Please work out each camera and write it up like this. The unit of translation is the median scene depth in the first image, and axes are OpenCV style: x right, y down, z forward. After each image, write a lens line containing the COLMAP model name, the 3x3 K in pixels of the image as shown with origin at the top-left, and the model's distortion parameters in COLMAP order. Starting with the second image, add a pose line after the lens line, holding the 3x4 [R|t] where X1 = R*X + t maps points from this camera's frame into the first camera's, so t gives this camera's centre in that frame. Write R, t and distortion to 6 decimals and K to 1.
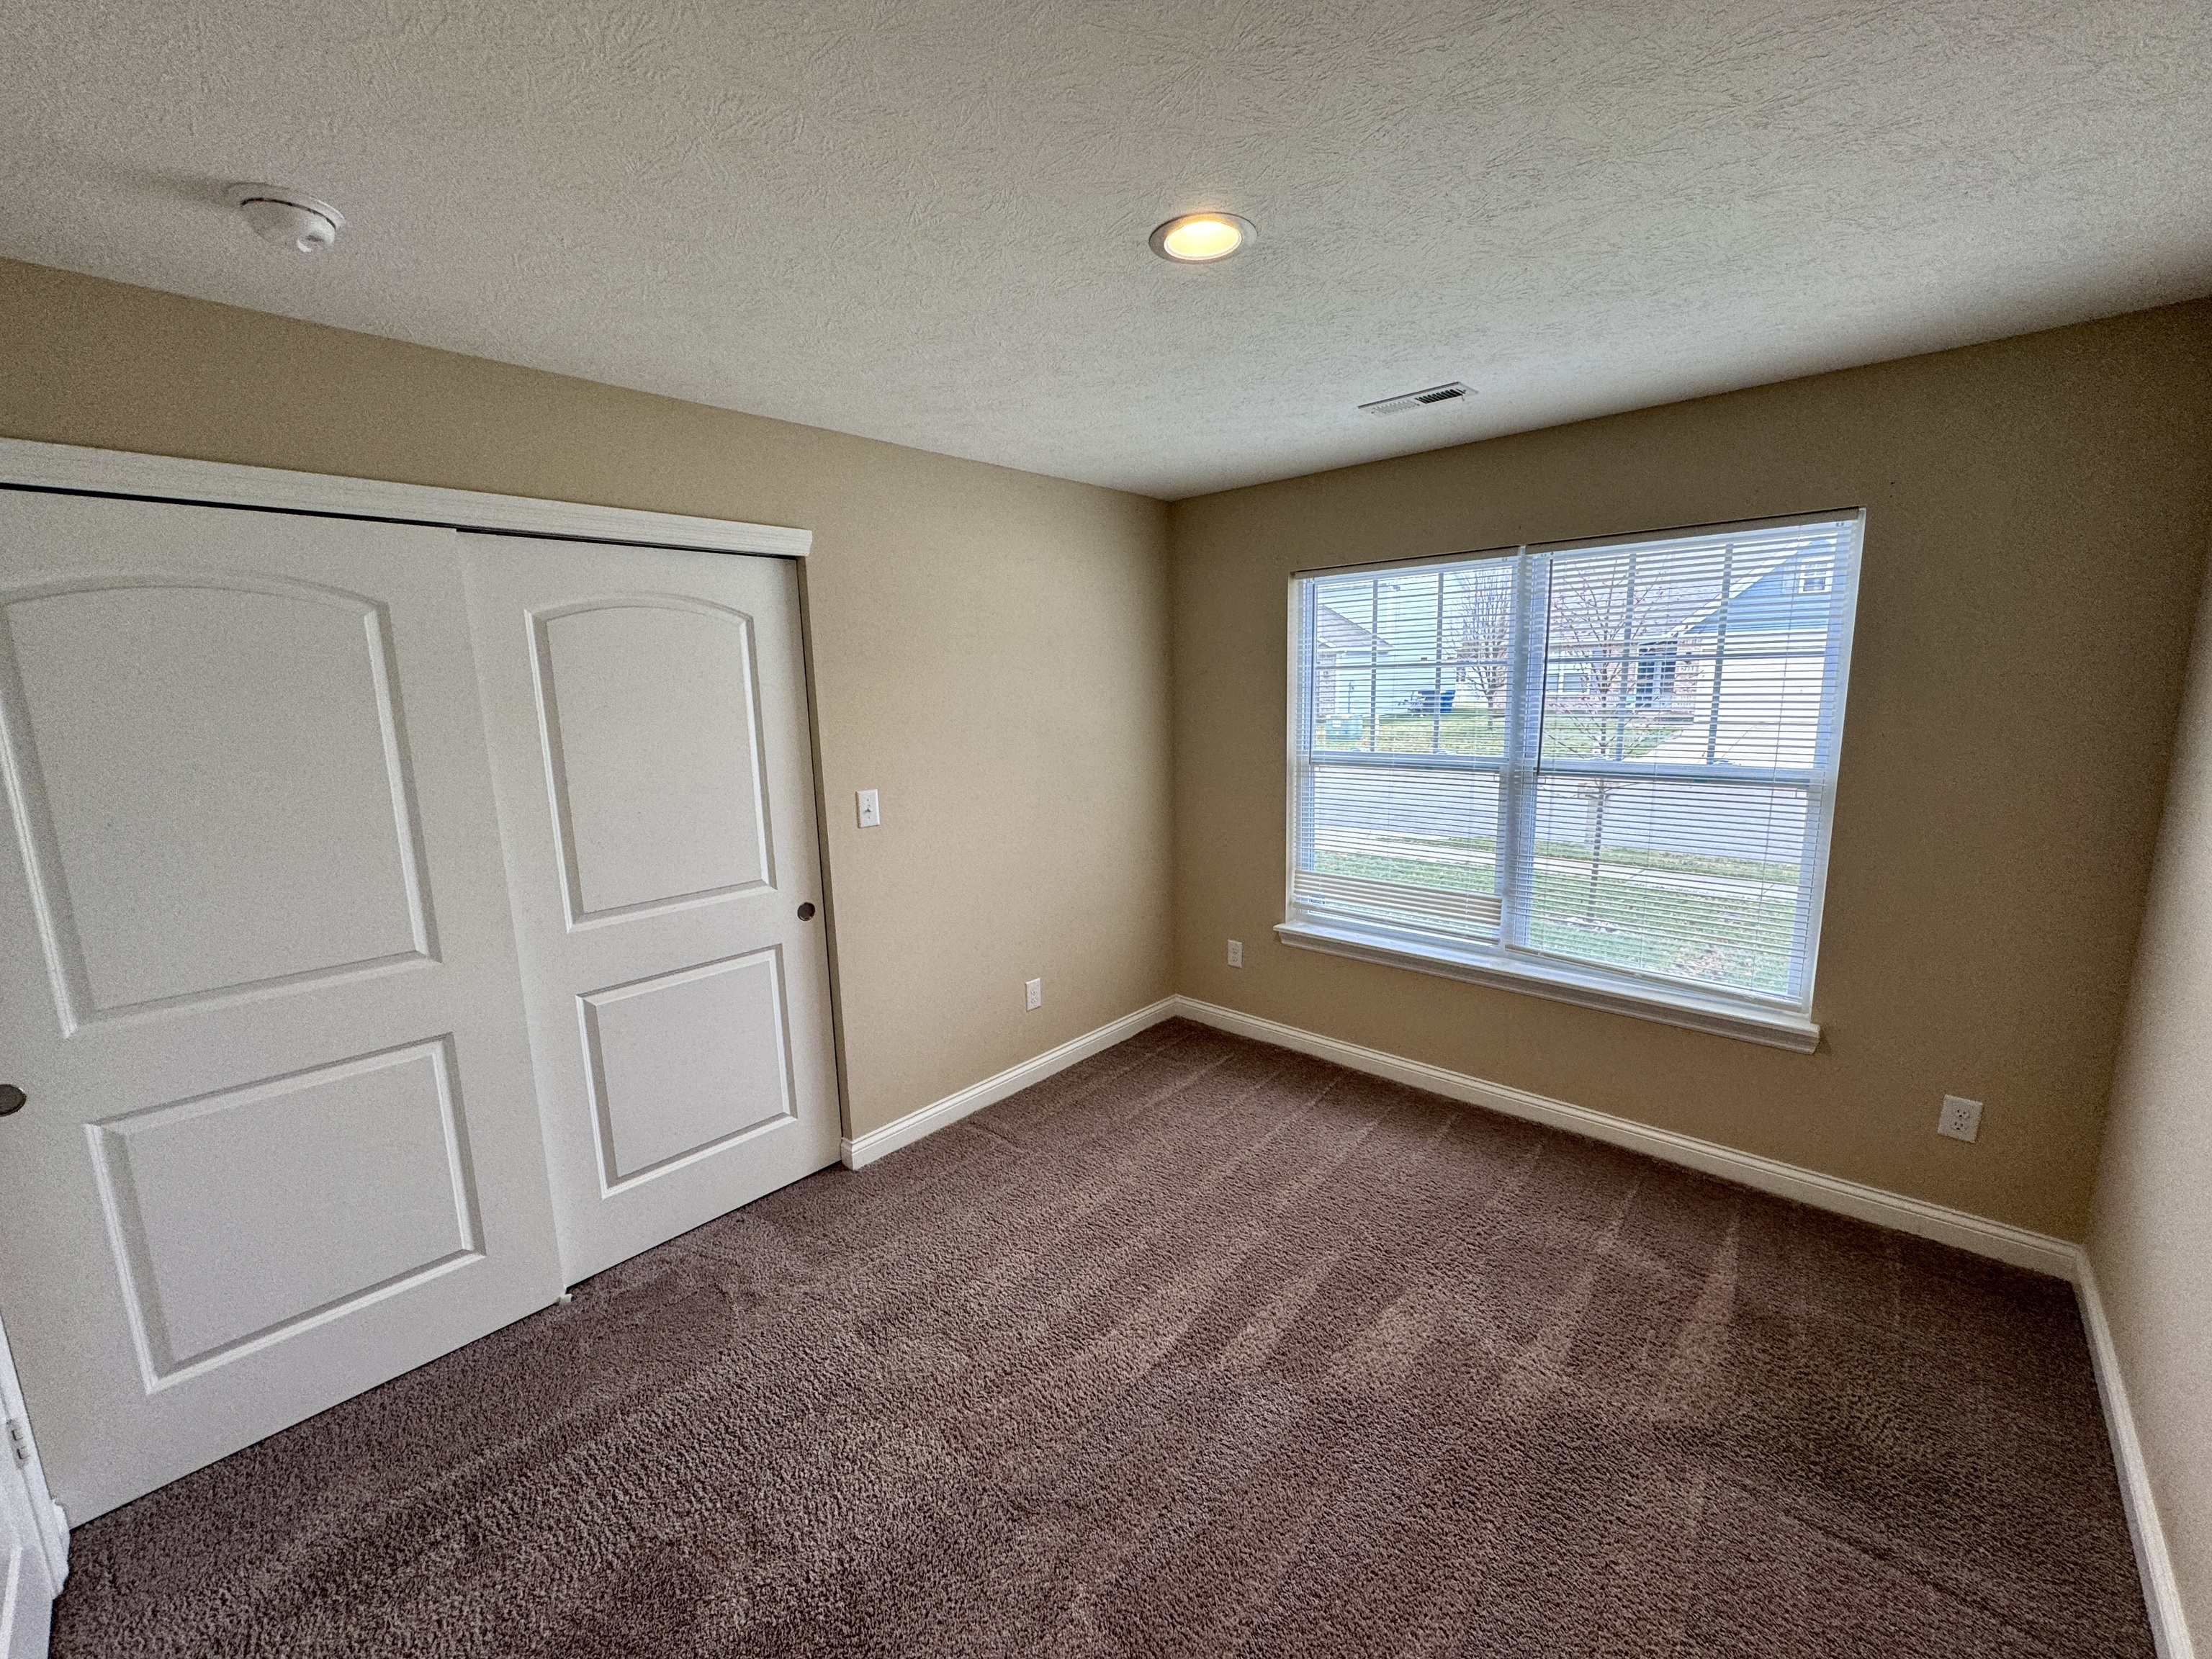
lens RADIAL K [[887.8, 0, 1098.2], [0, 887.8, 827.2], [0, 0, 1]] dist [-0.002473, 0.000000]
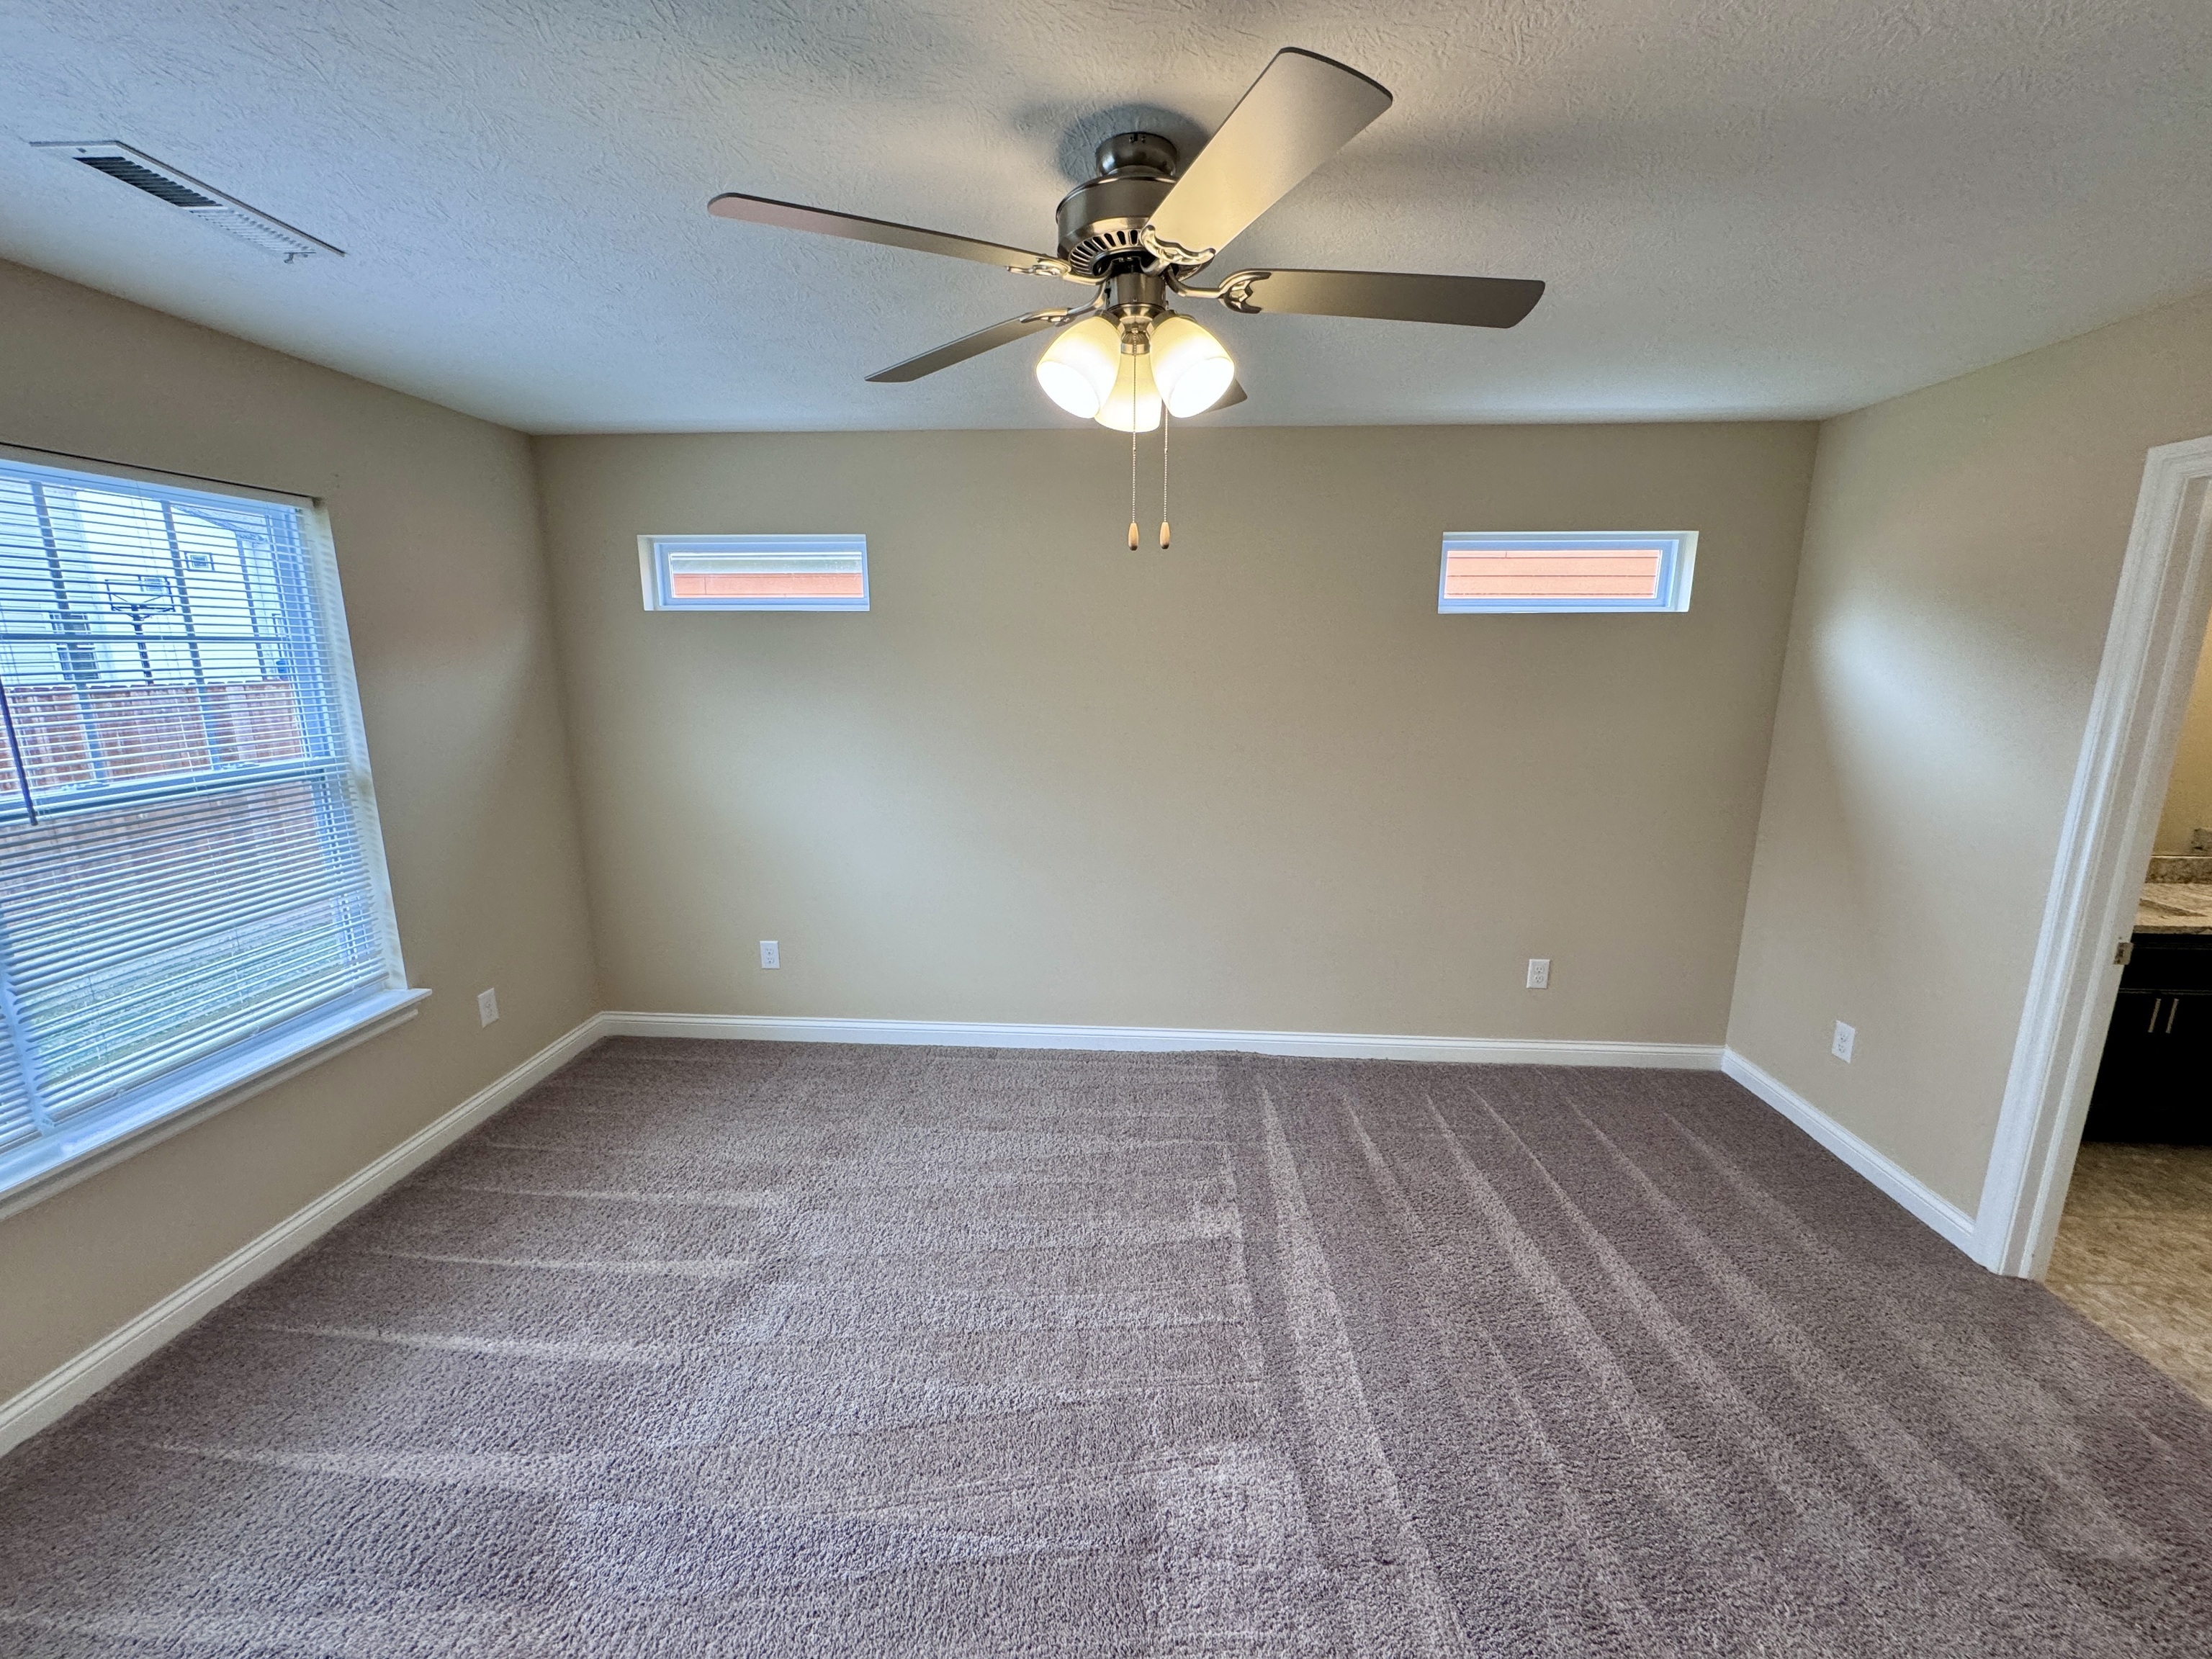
lens RADIAL K [[887.8, 0, 1098.2], [0, 887.8, 827.2], [0, 0, 1]] dist [-0.002473, 0.000000]
pose [[-0.613096, -0.132402, 0.778834, -0.434422], [0.146451, 0.949720, 0.276738, -0.116991], [-0.776315, 0.283728, -0.562879, 0.768807]]
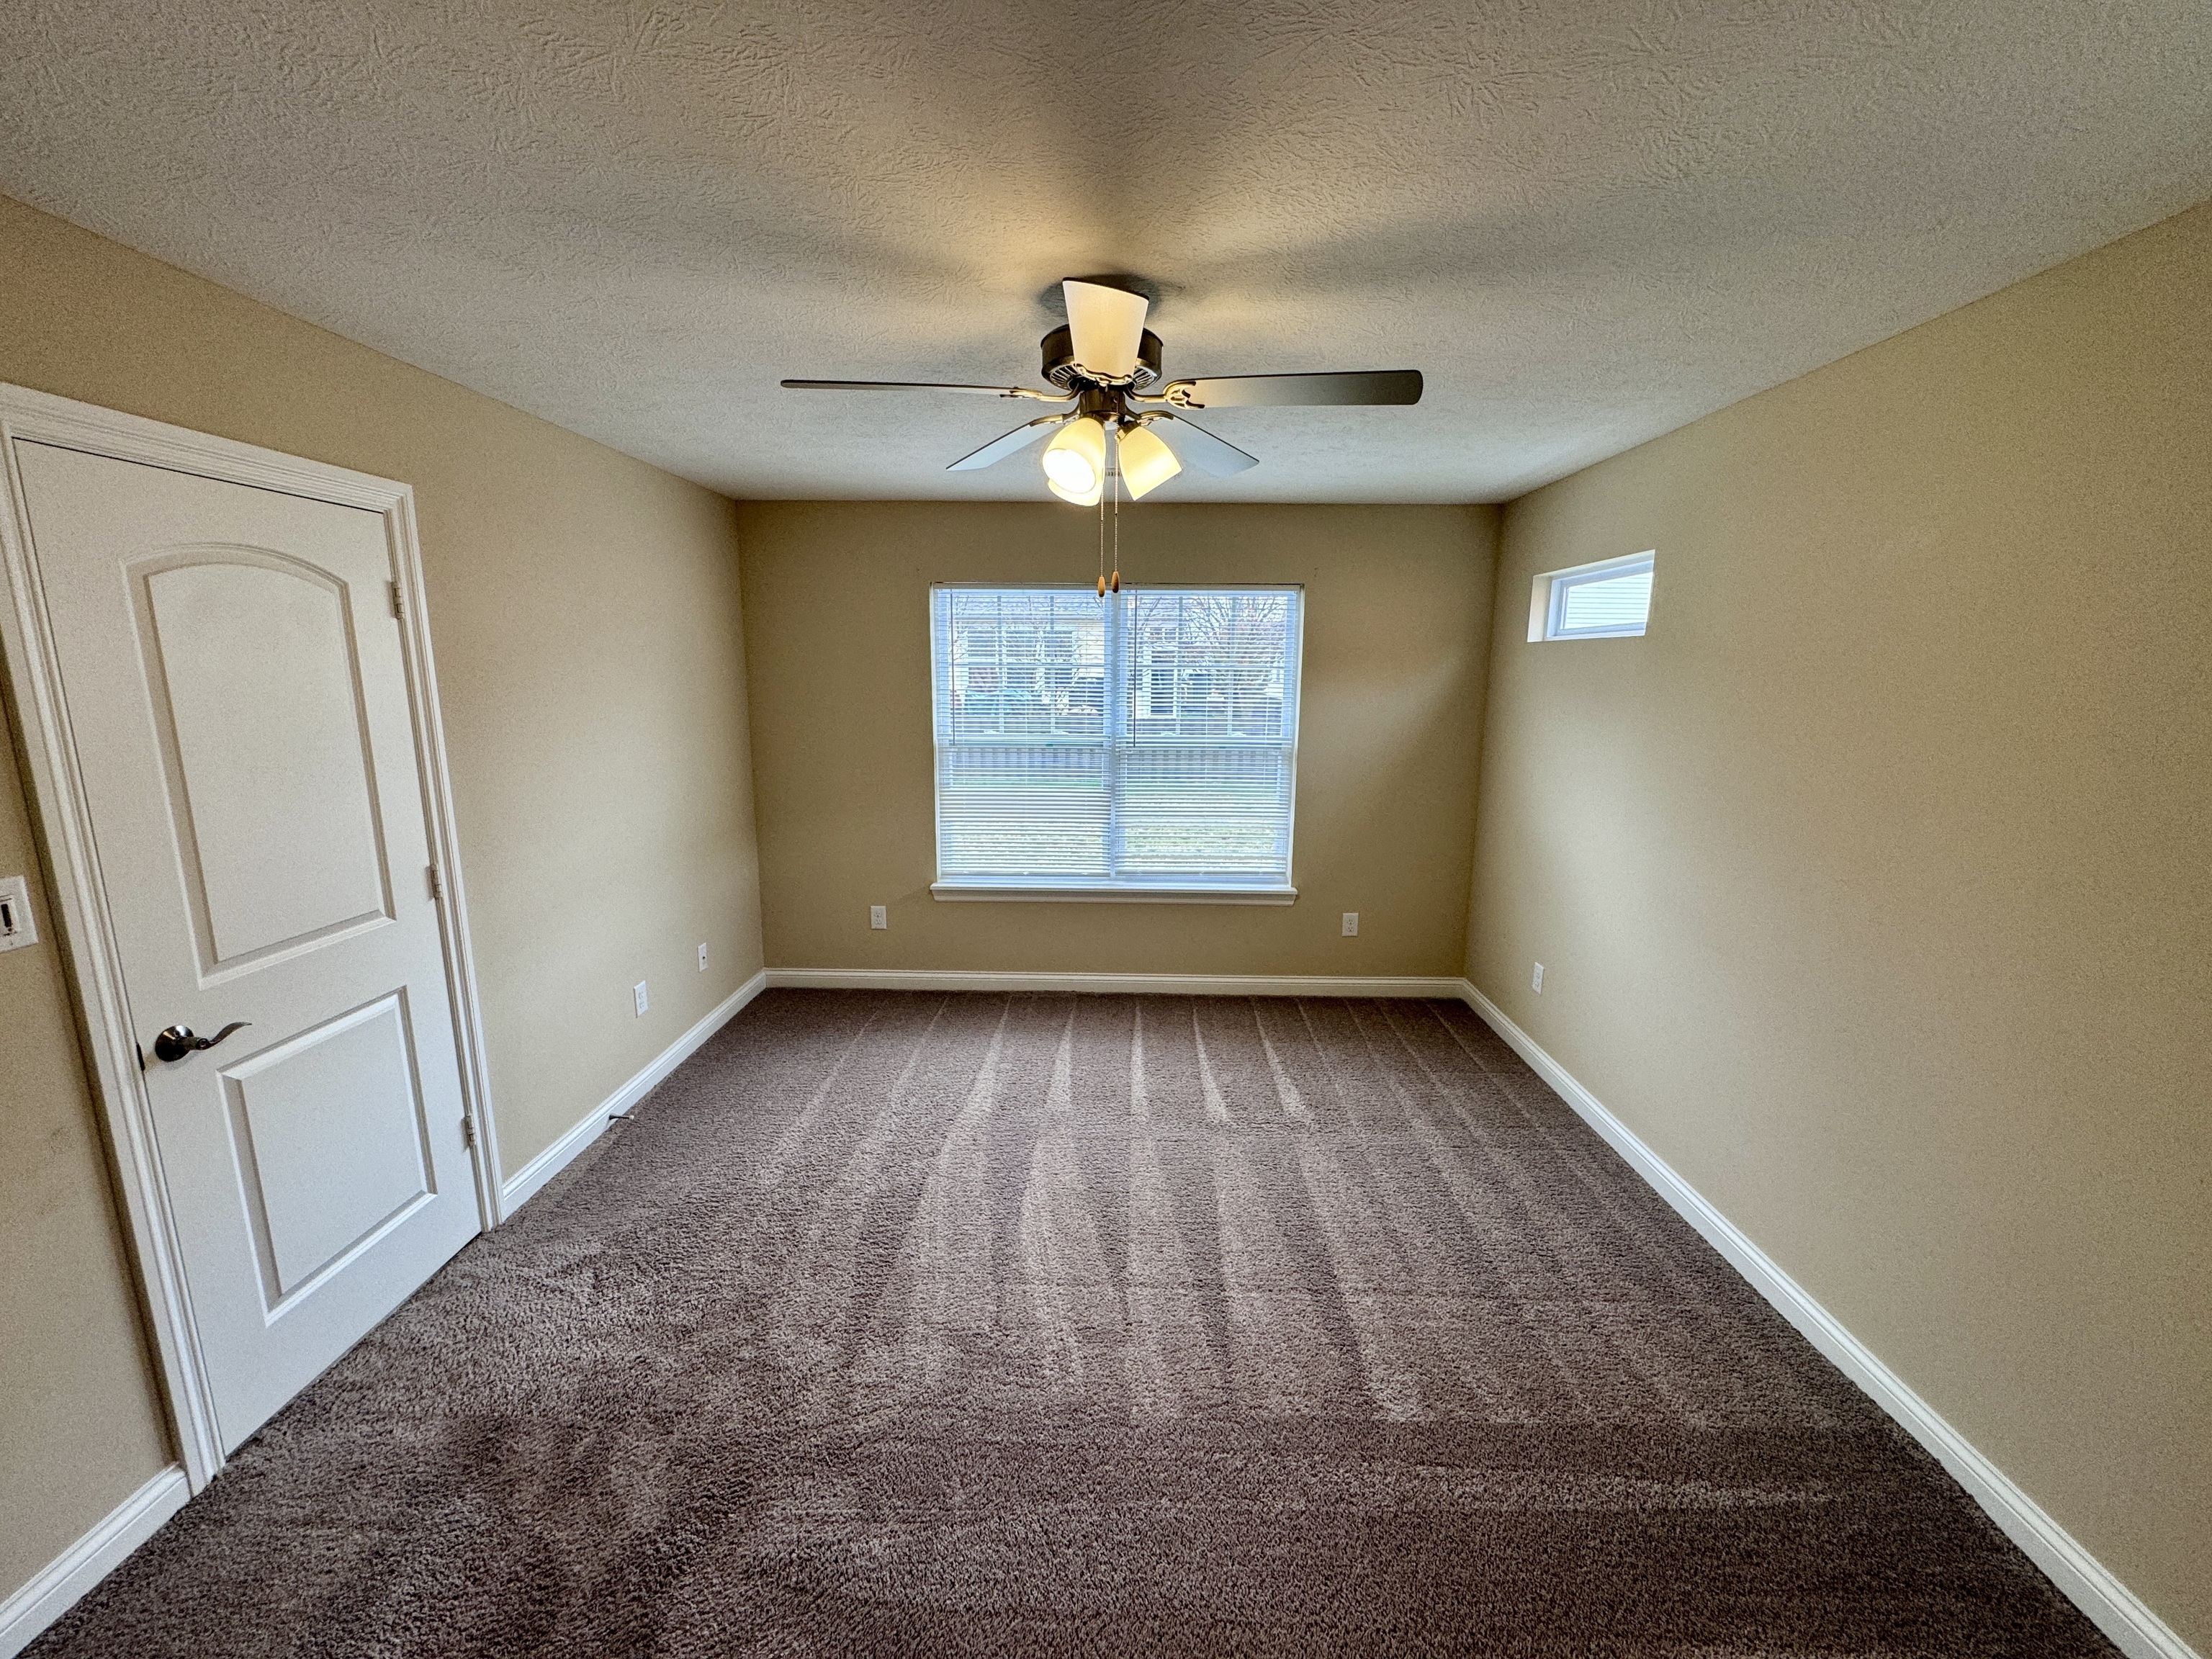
lens RADIAL K [[887.8, 0, 1098.2], [0, 887.8, 827.2], [0, 0, 1]] dist [-0.002473, 0.000000]
pose [[0.771509, -0.084871, 0.630532, -0.458411], [0.081007, 0.996100, 0.034959, 0.016678], [-0.631040, 0.024106, 0.775376, -0.070817]]
